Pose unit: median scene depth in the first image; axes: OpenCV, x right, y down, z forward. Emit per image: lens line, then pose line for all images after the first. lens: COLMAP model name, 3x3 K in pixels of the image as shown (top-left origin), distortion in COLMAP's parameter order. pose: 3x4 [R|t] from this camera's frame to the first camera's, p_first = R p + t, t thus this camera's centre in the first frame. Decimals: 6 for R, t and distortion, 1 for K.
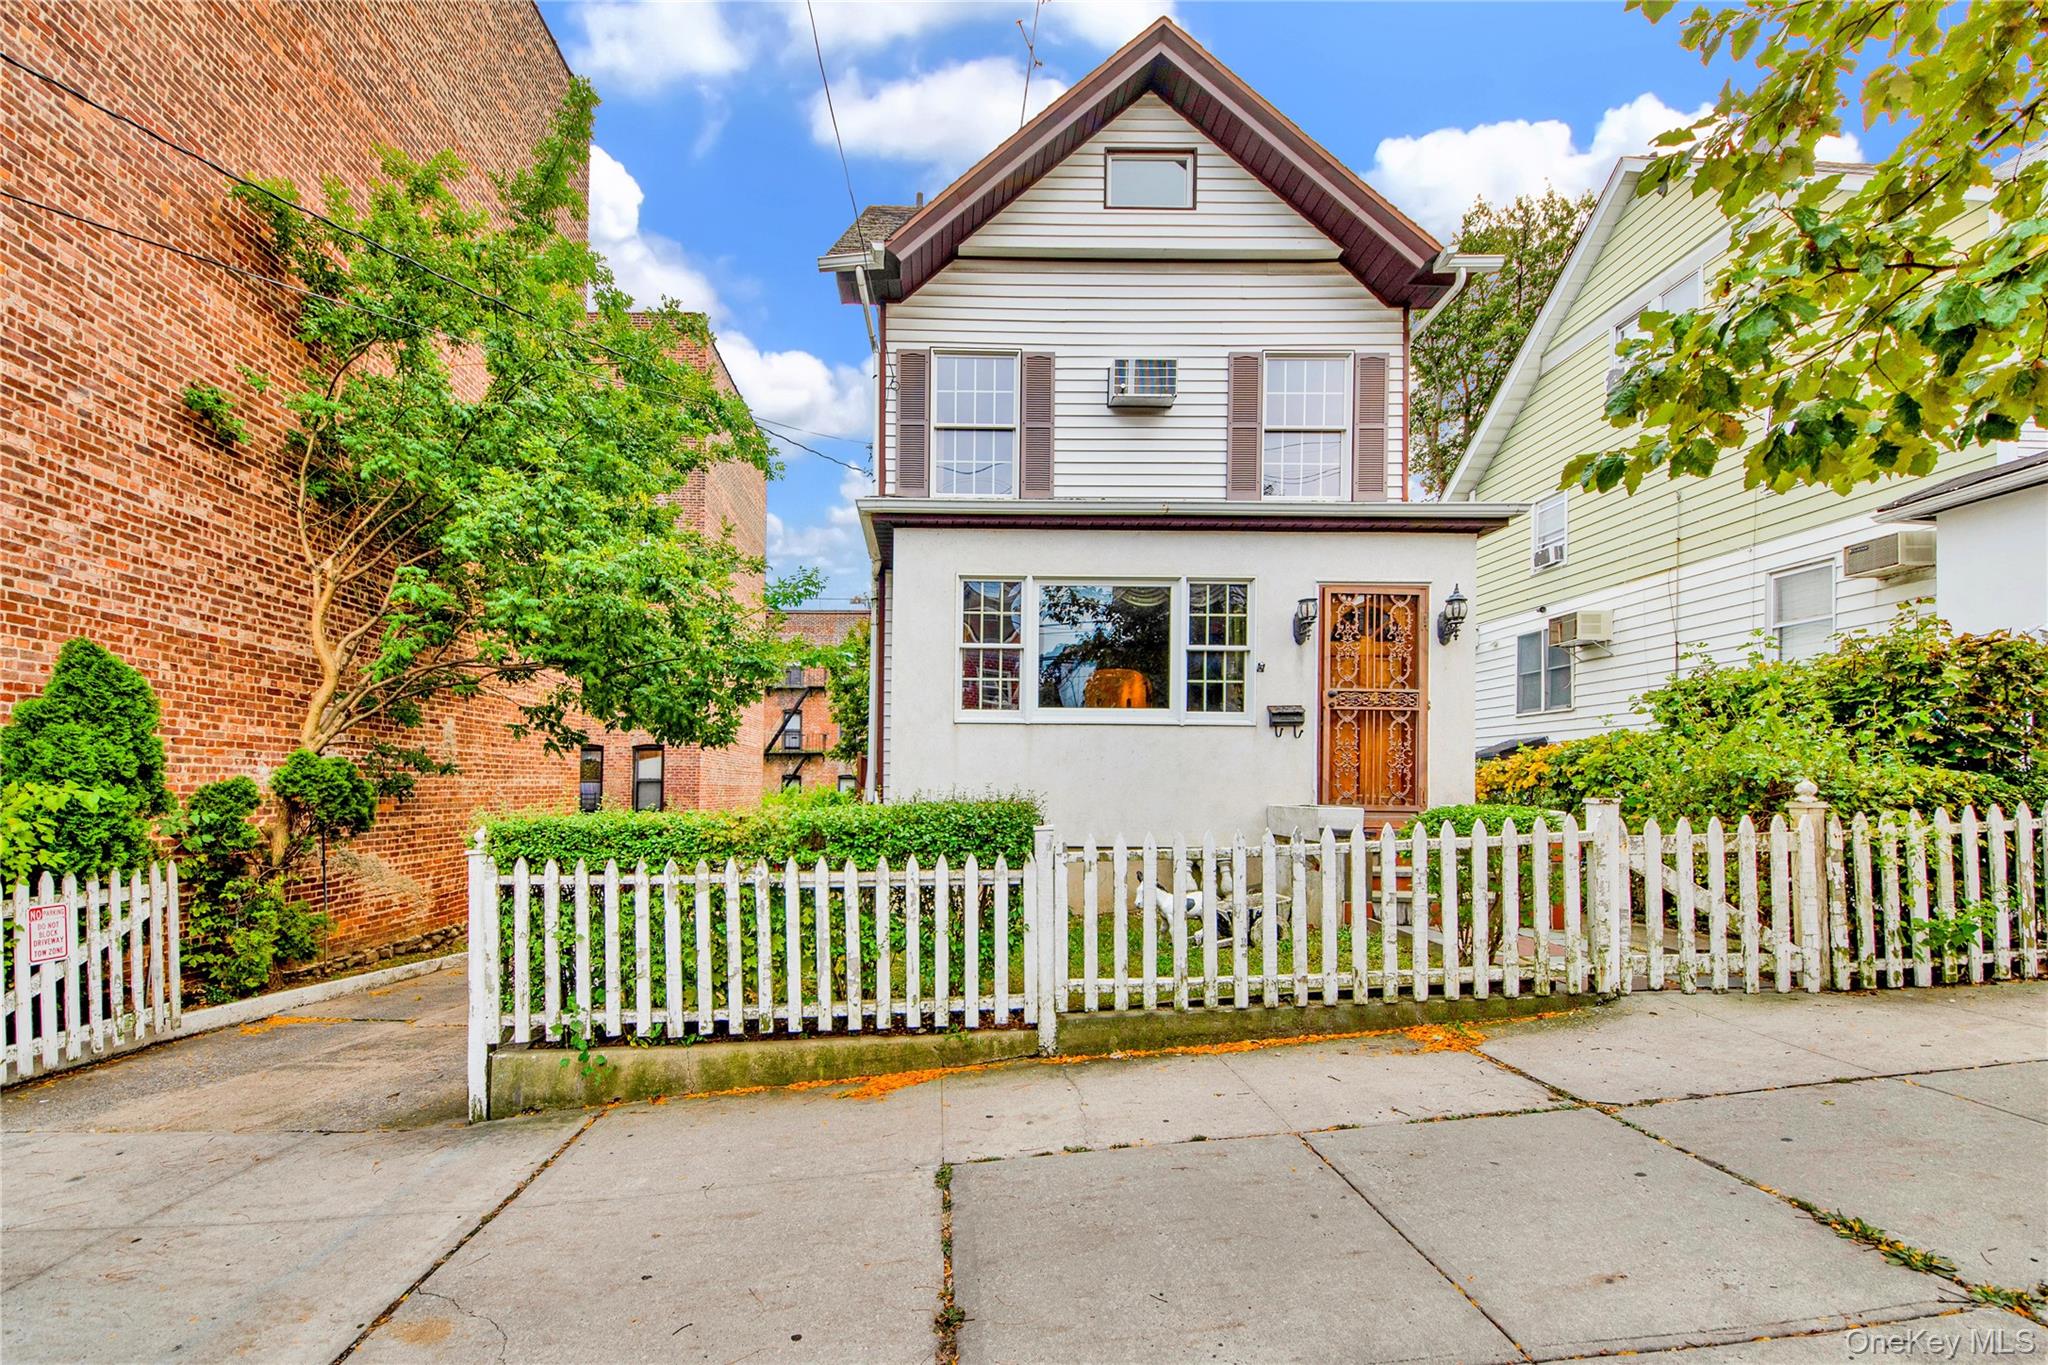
lens RADIAL K [[840.1, 0, 985.7], [0, 840.1, 787.5], [0, 0, 1]] dist [0.038923, -0.027687]
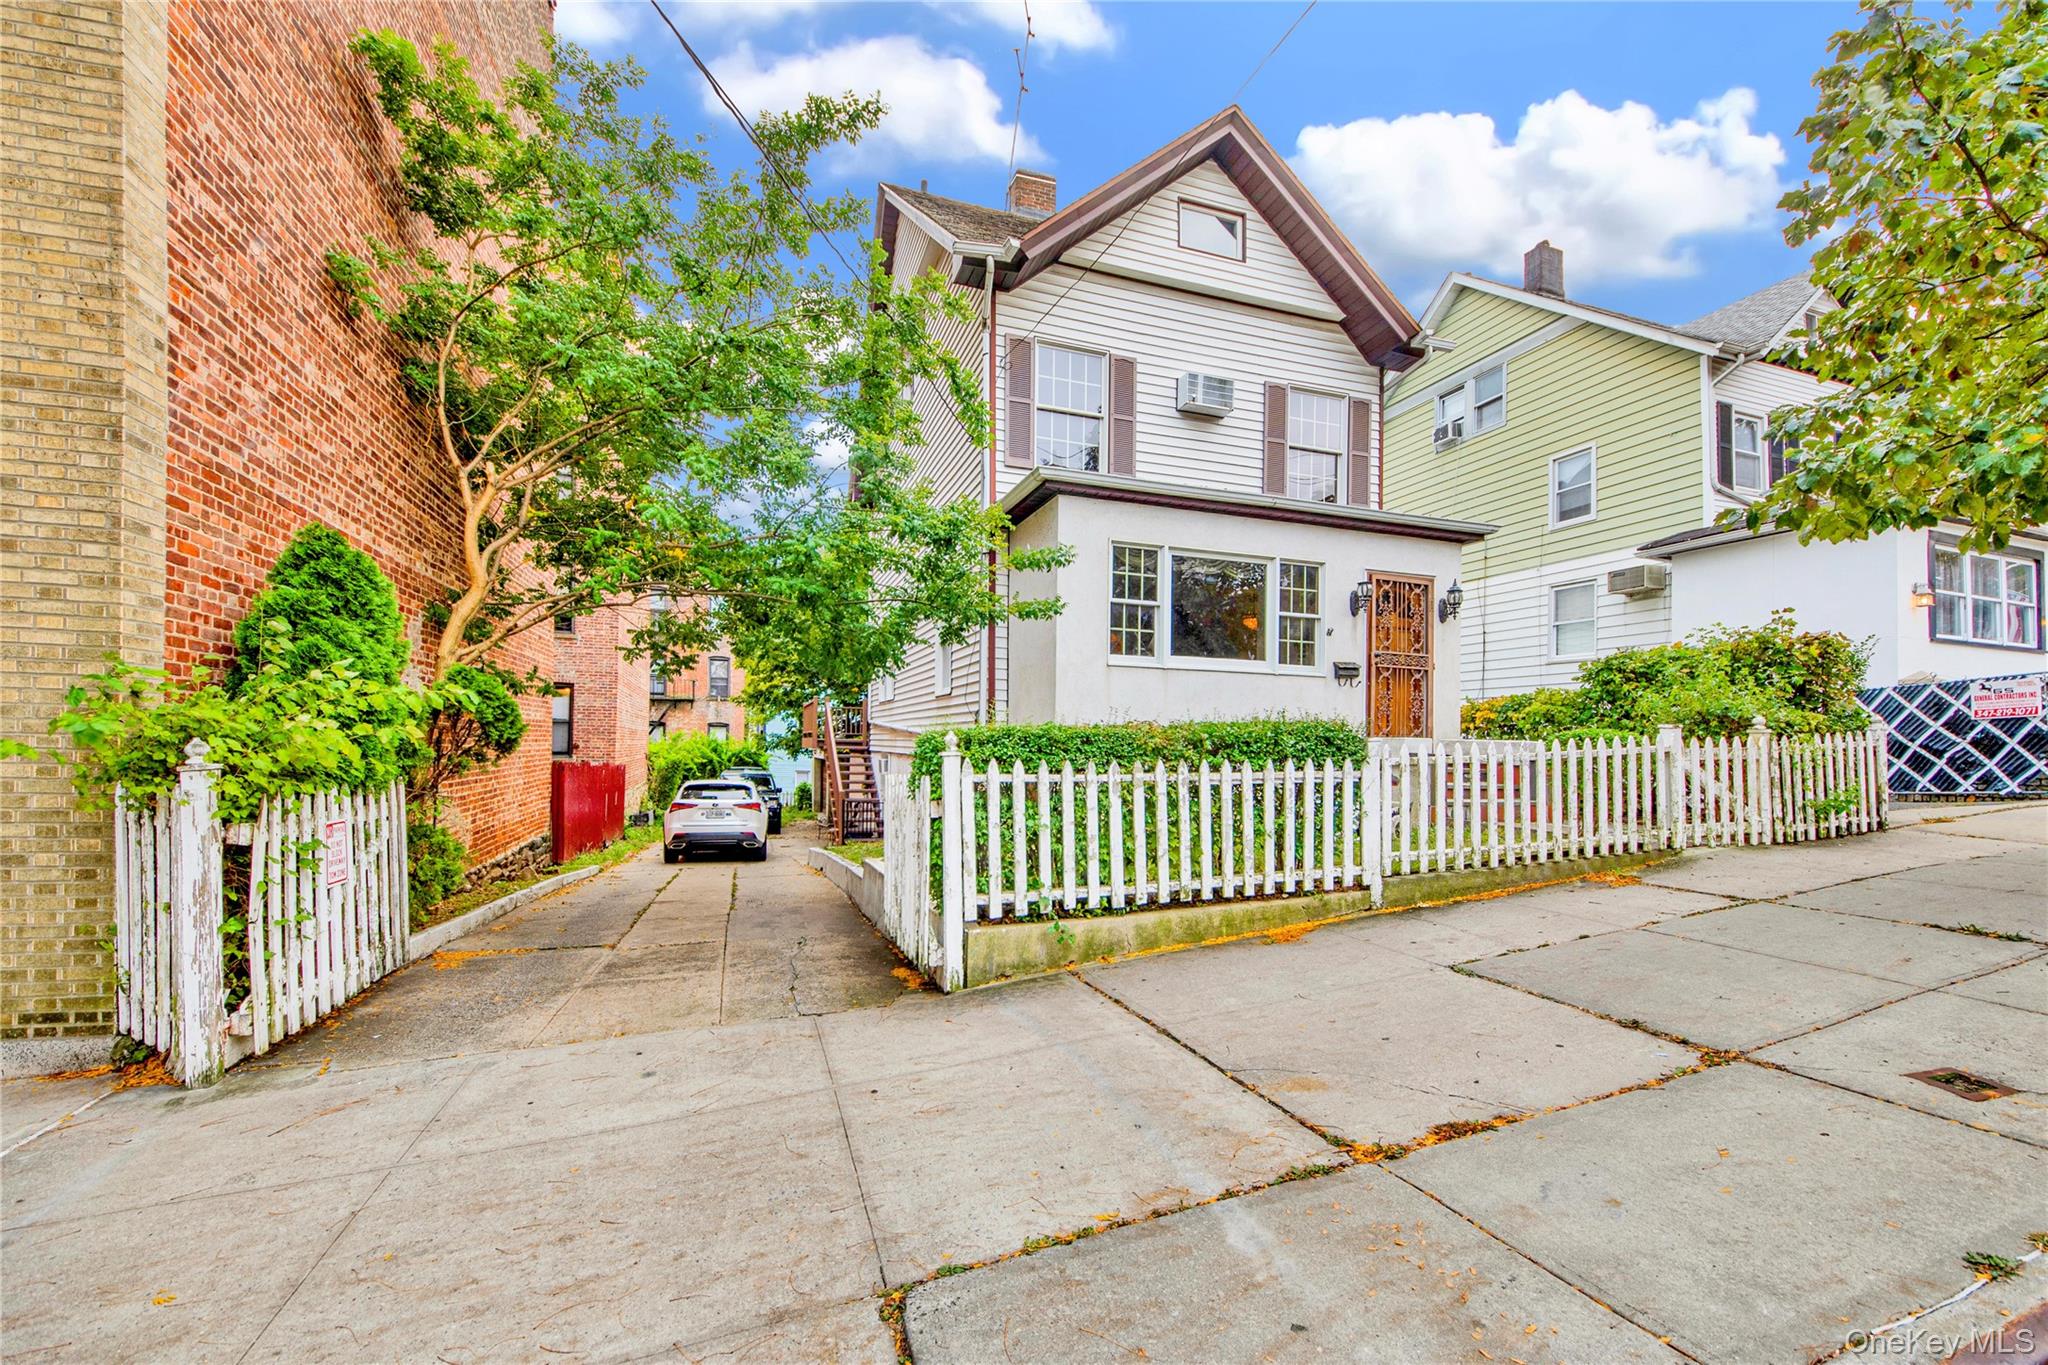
lens RADIAL K [[803.2, 0, 1017.4], [0, 803.2, 737.4], [0, 0, 1]] dist [0.046377, -0.034989]
pose [[0.951789, 0.015006, 0.306386, -0.507879], [-0.012016, 0.999860, -0.011642, 0.039233], [-0.306518, 0.007400, 0.951836, -0.031117]]
